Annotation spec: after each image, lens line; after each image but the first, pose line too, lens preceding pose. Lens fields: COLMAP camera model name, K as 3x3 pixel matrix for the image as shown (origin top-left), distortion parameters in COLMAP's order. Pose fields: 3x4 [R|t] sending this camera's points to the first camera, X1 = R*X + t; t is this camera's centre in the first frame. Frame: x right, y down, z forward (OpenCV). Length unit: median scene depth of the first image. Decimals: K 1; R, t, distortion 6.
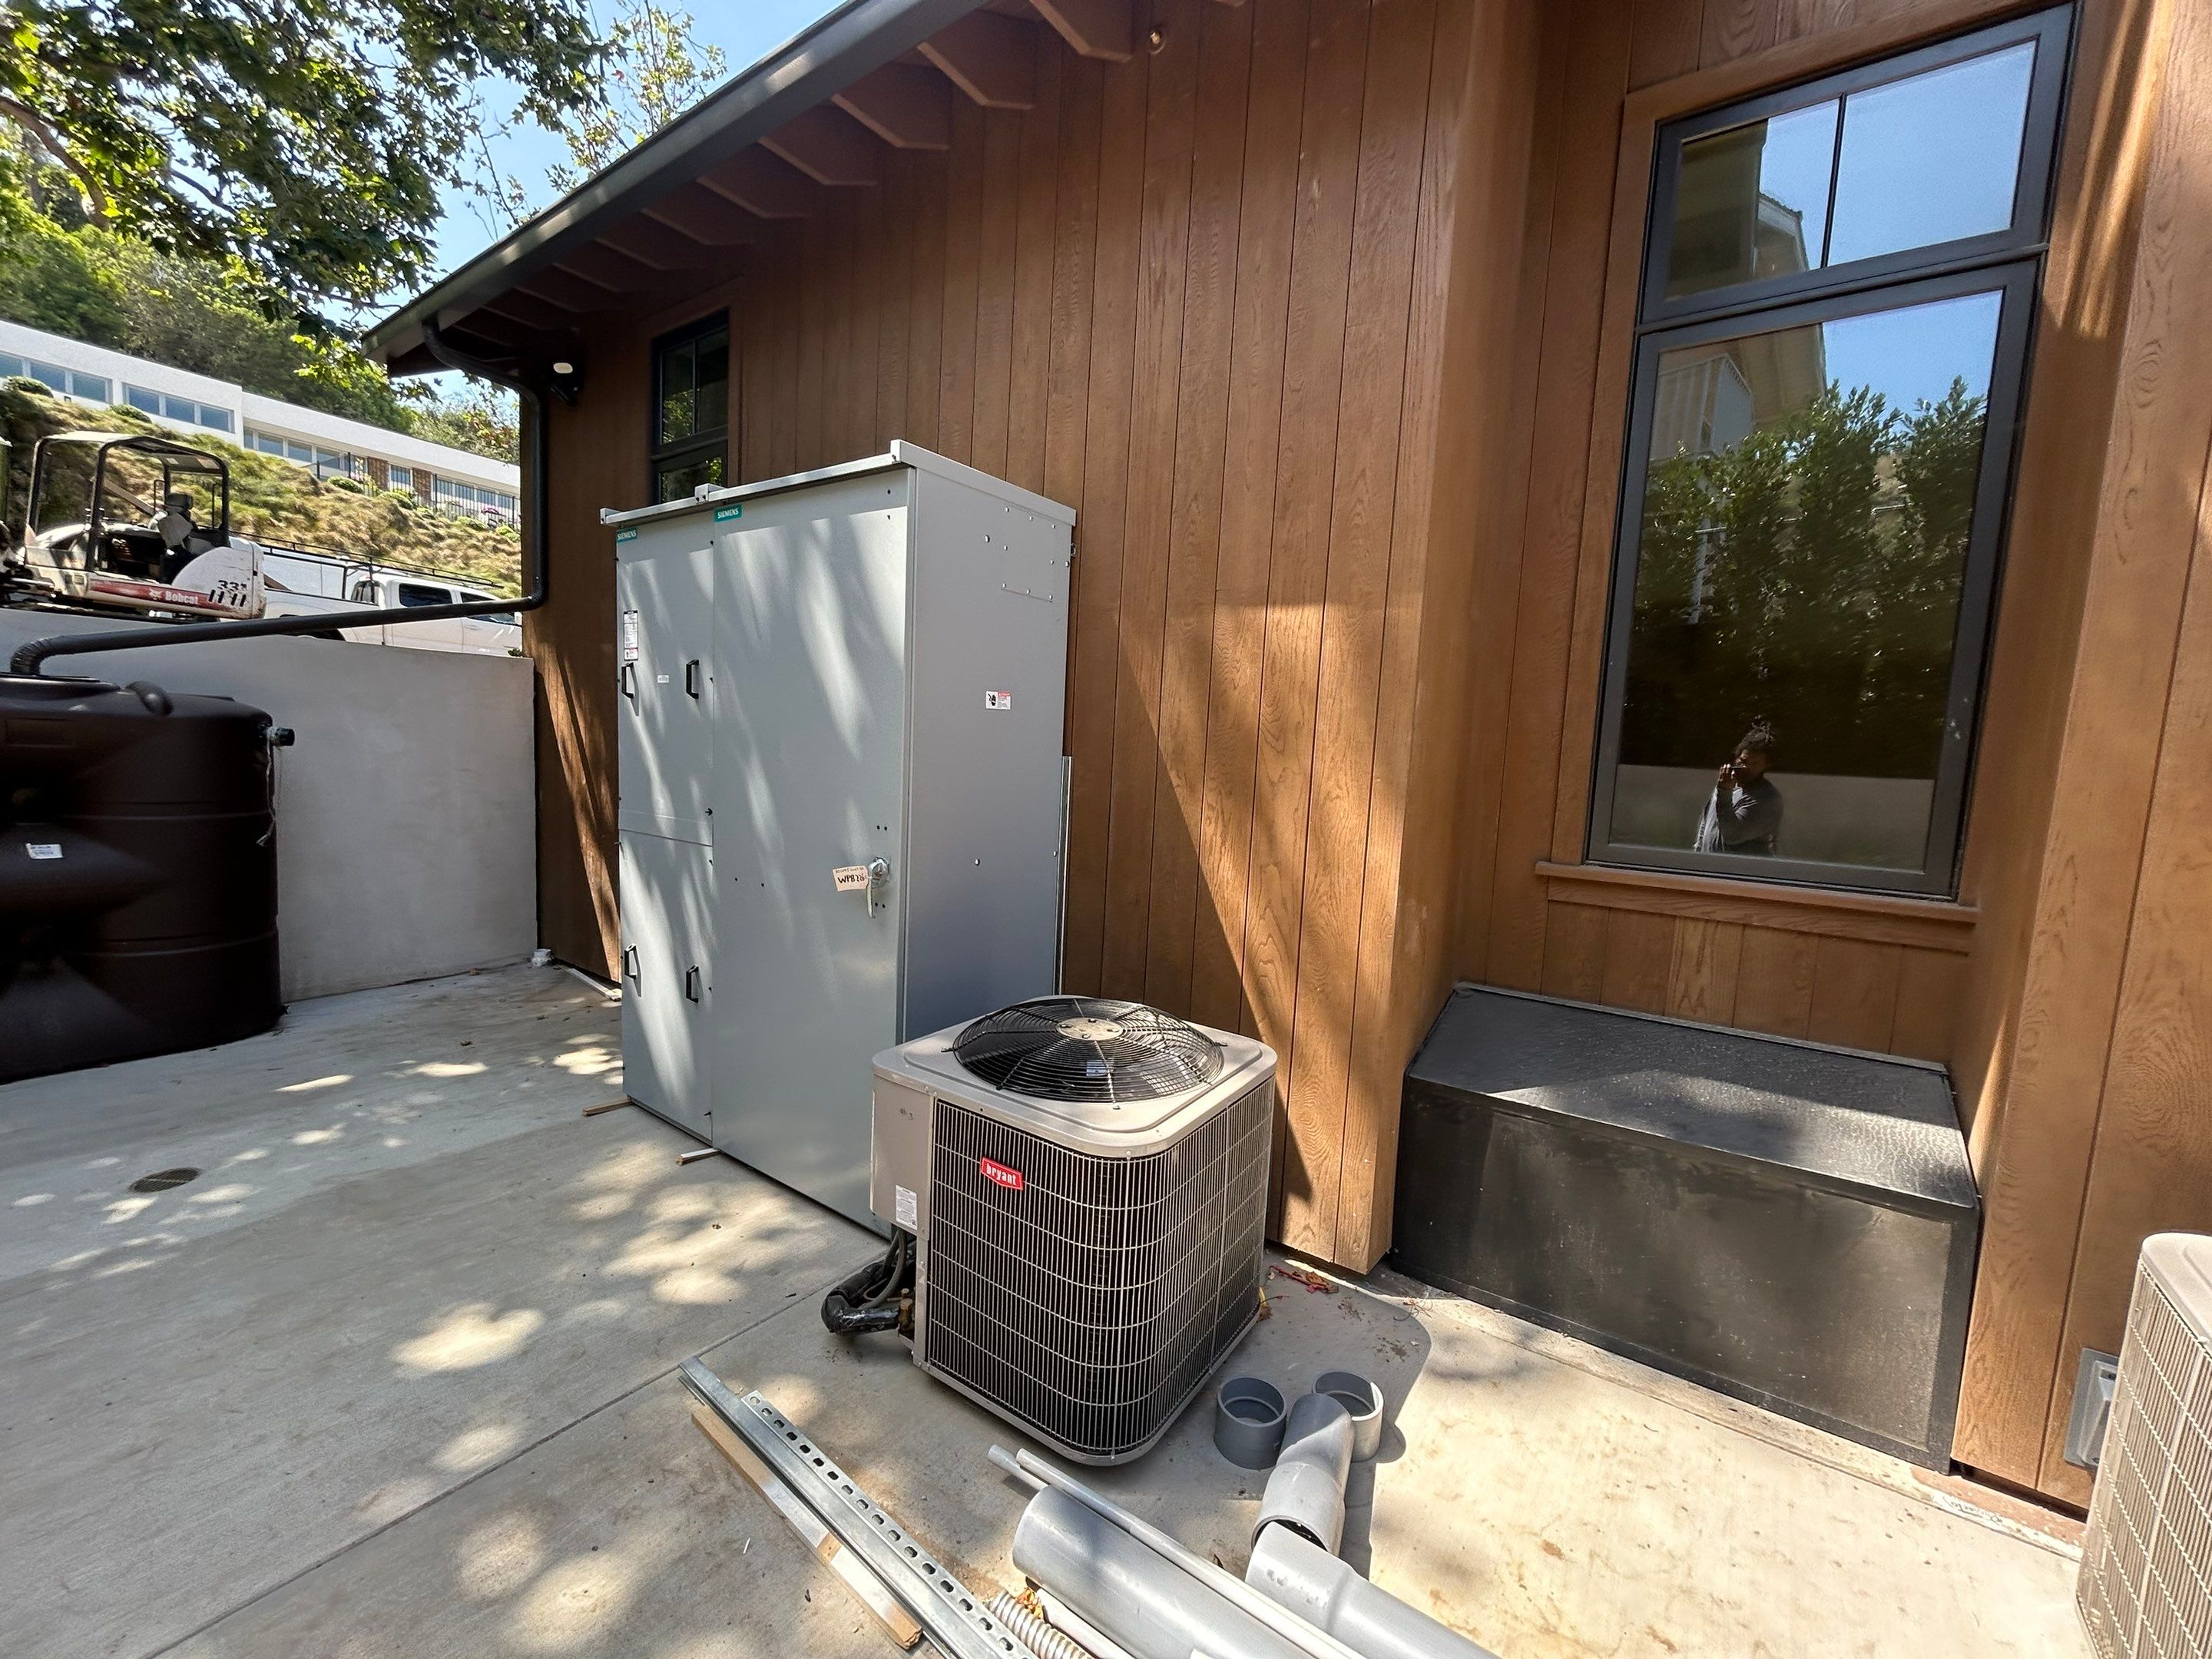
lens RADIAL K [[888.2, 0, 1114.6], [0, 888.2, 835.4], [0, 0, 1]] dist [0.000394, 0.000486]
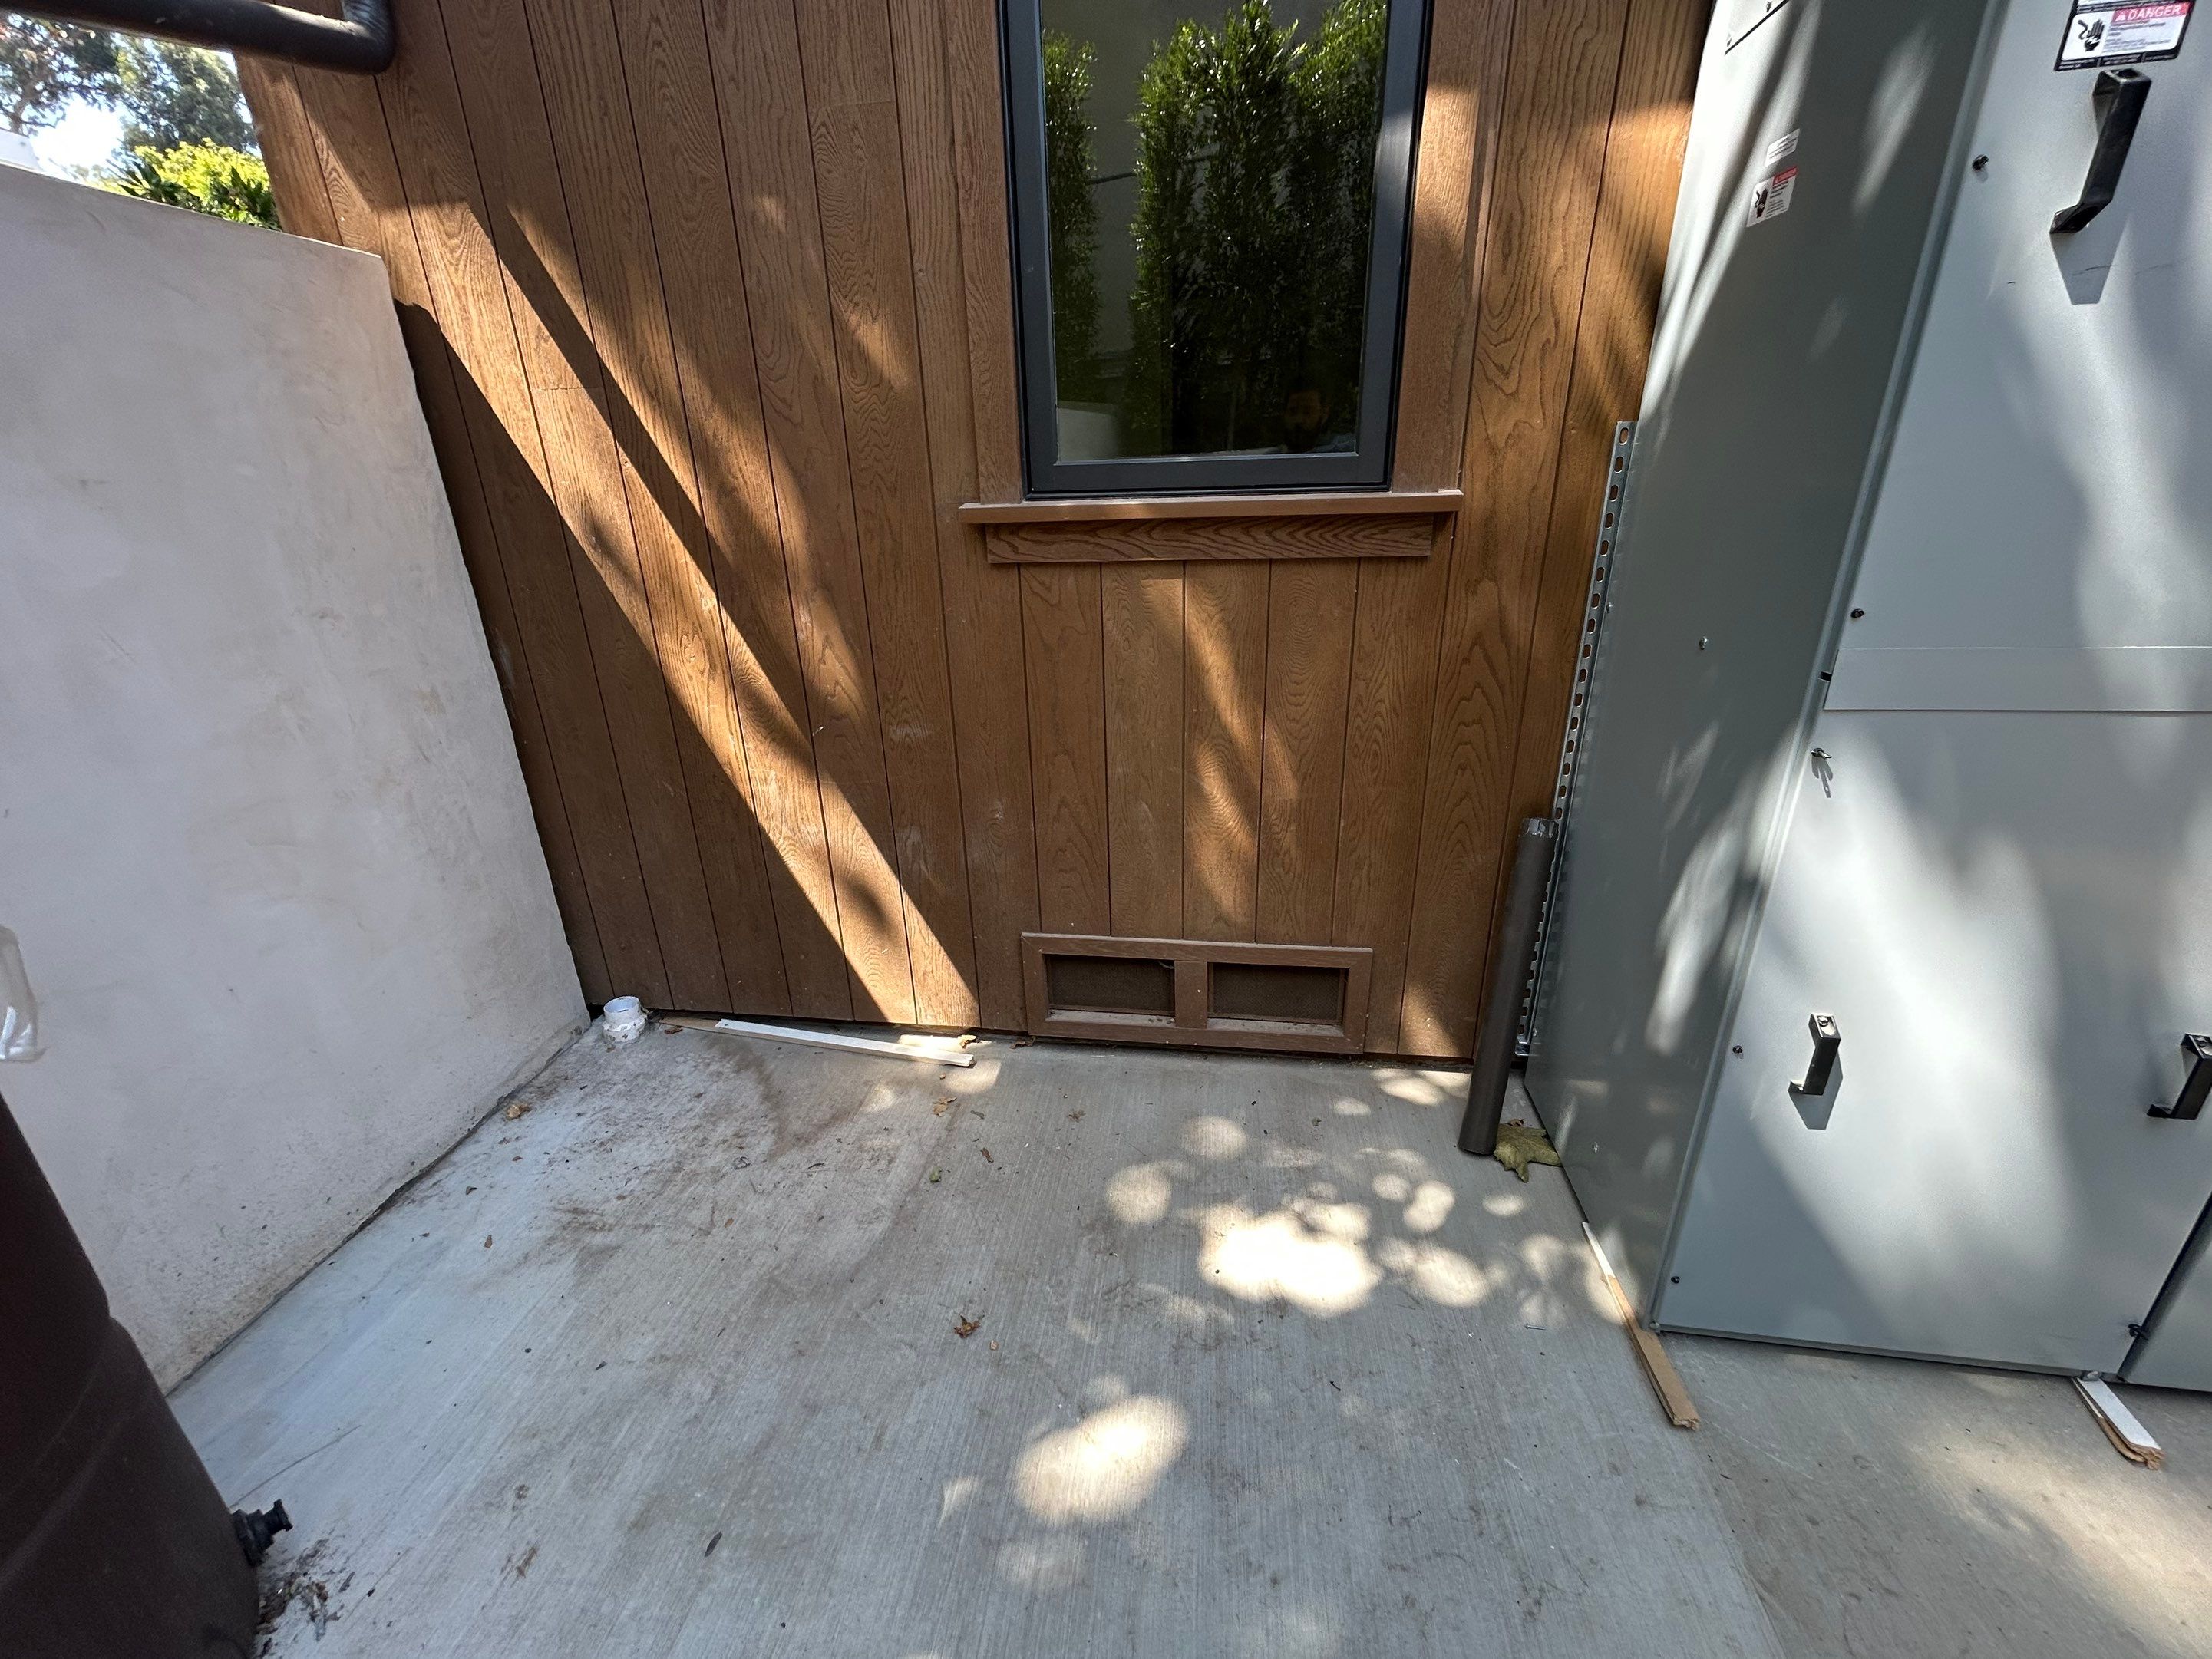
lens RADIAL K [[896.1, 0, 1099.9], [0, 896.1, 826.1], [0, 0, 1]] dist [-0.001201, 0.001789]
pose [[0.886350, -0.235216, 0.398819, -1.058375], [0.116571, 0.946969, 0.299434, -0.109522], [-0.448101, -0.218912, 0.866766, 0.941460]]
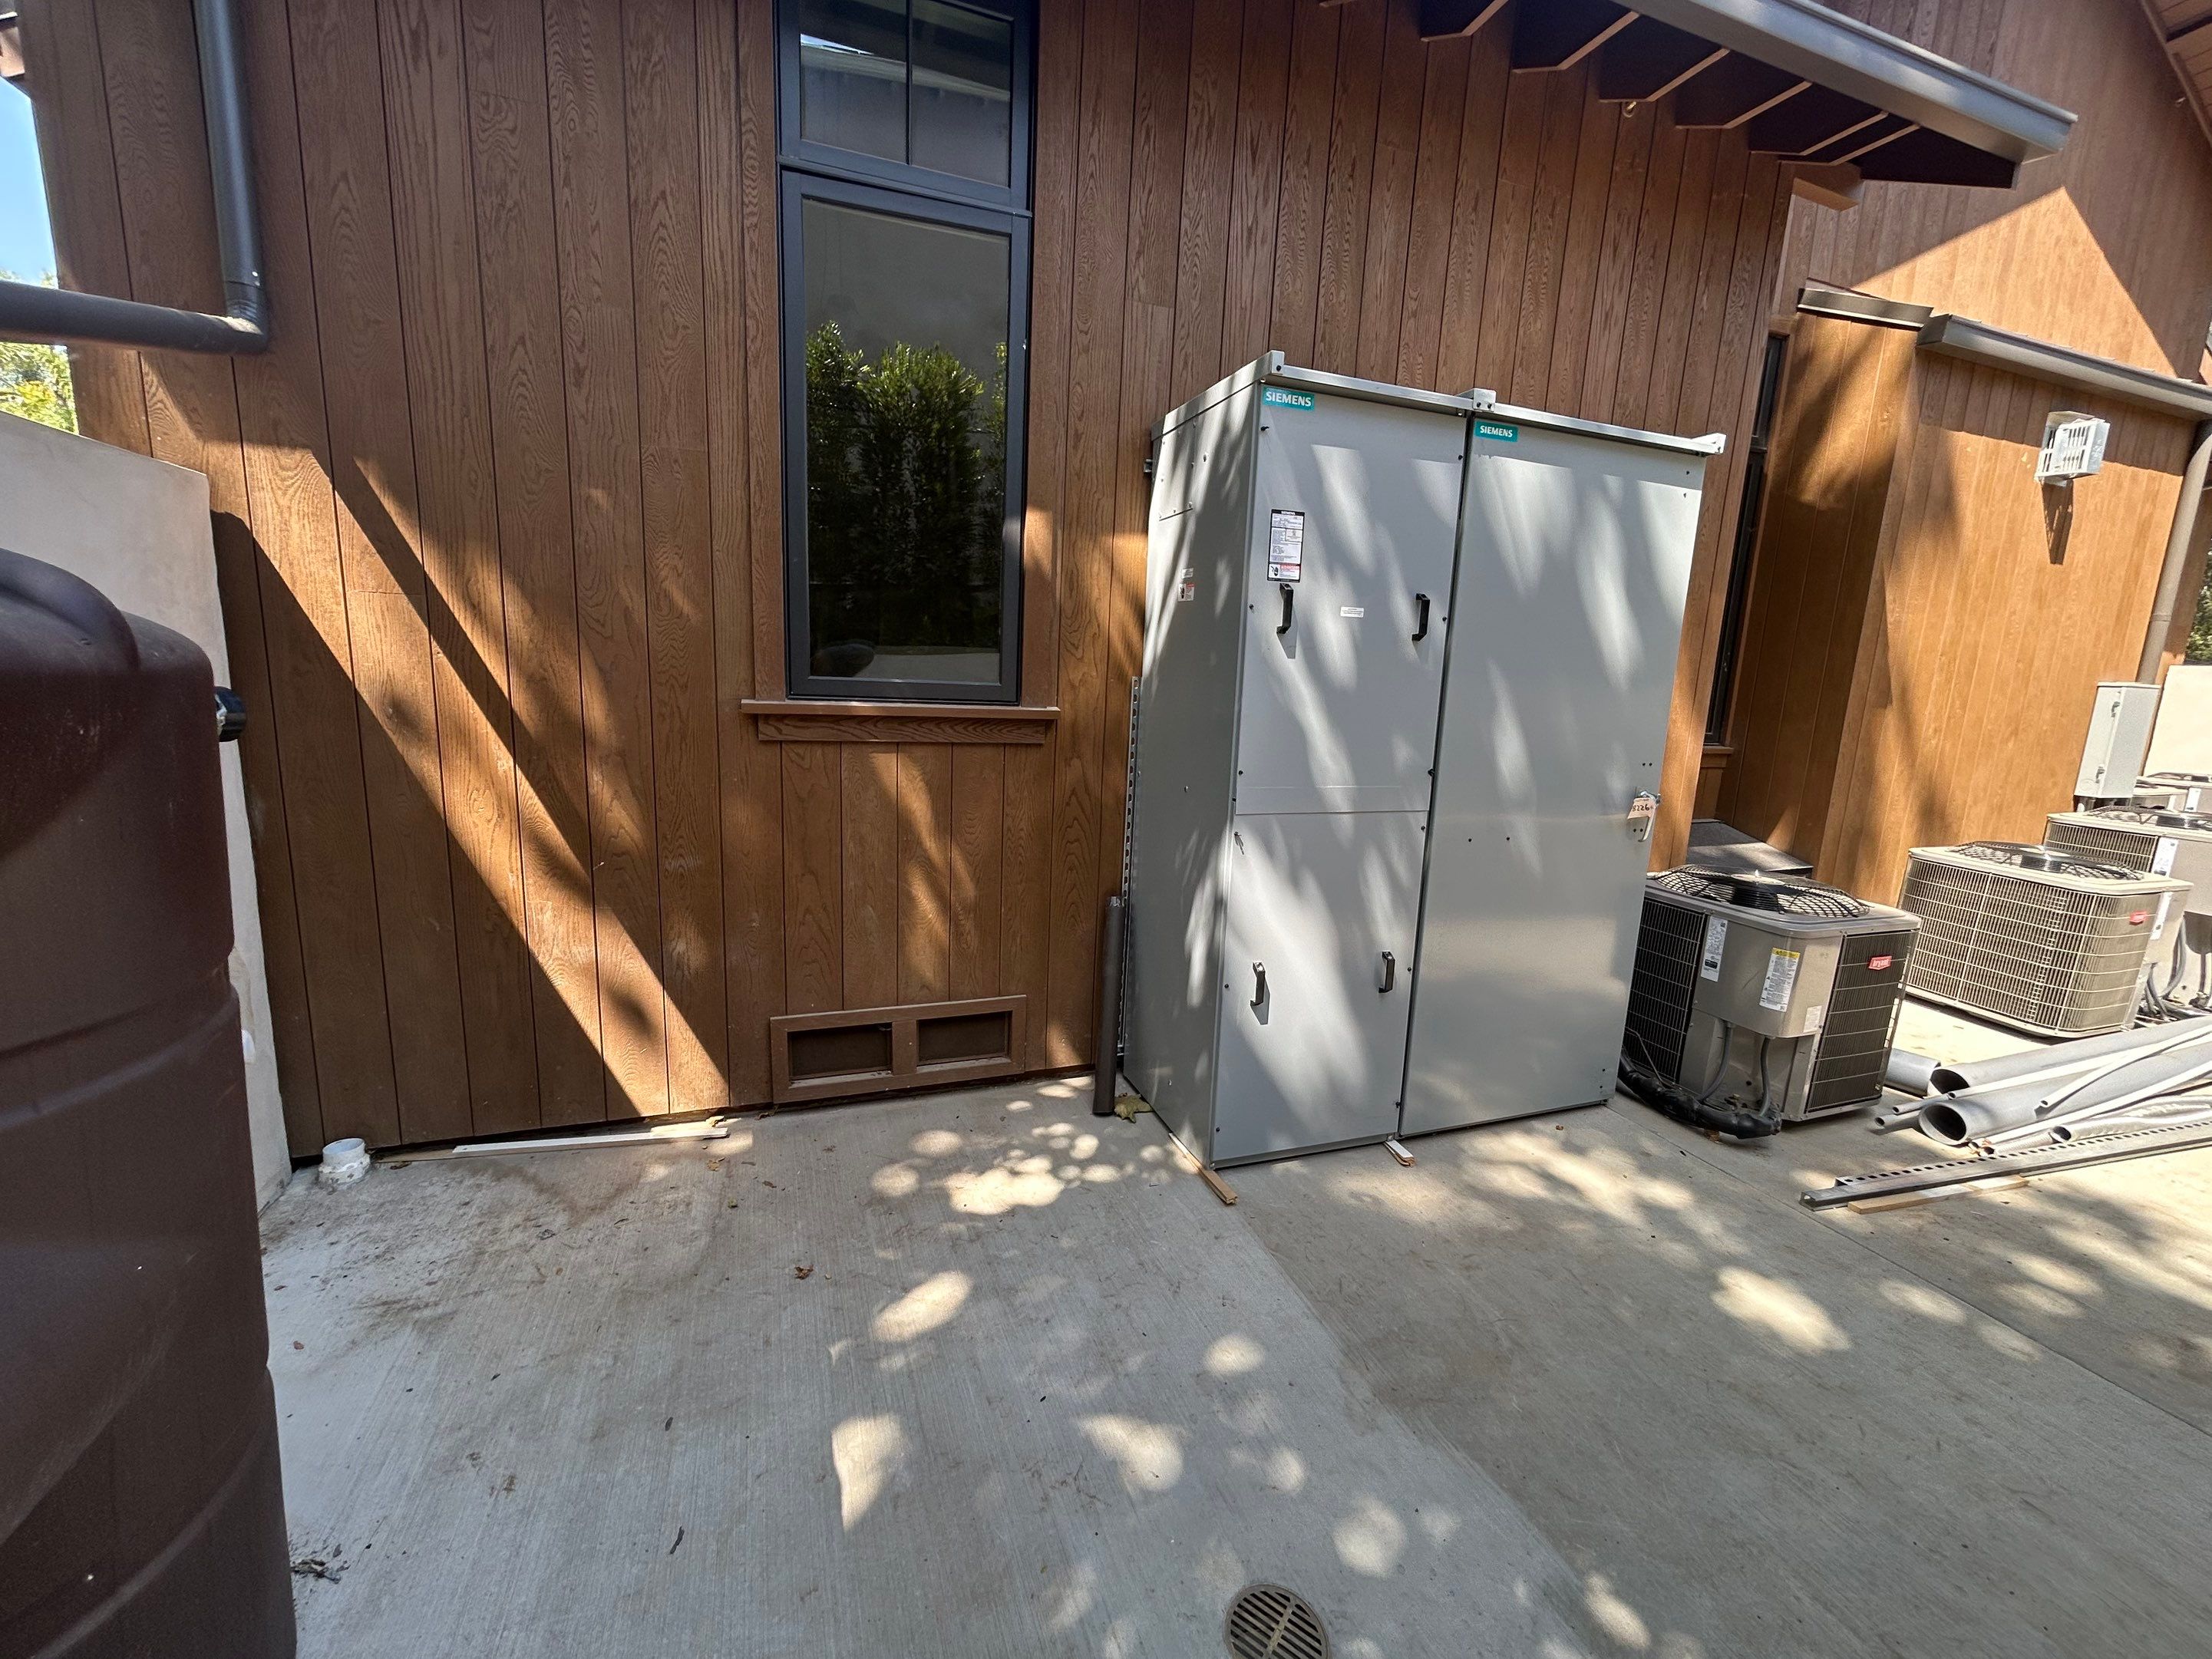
lens RADIAL K [[896.1, 0, 1099.9], [0, 896.1, 826.1], [0, 0, 1]] dist [-0.001201, 0.001789]
pose [[0.568725, -0.164654, 0.805879, -1.376567], [0.068837, 0.985850, 0.152846, -0.133838], [-0.819643, -0.031453, 0.572011, 0.767020]]
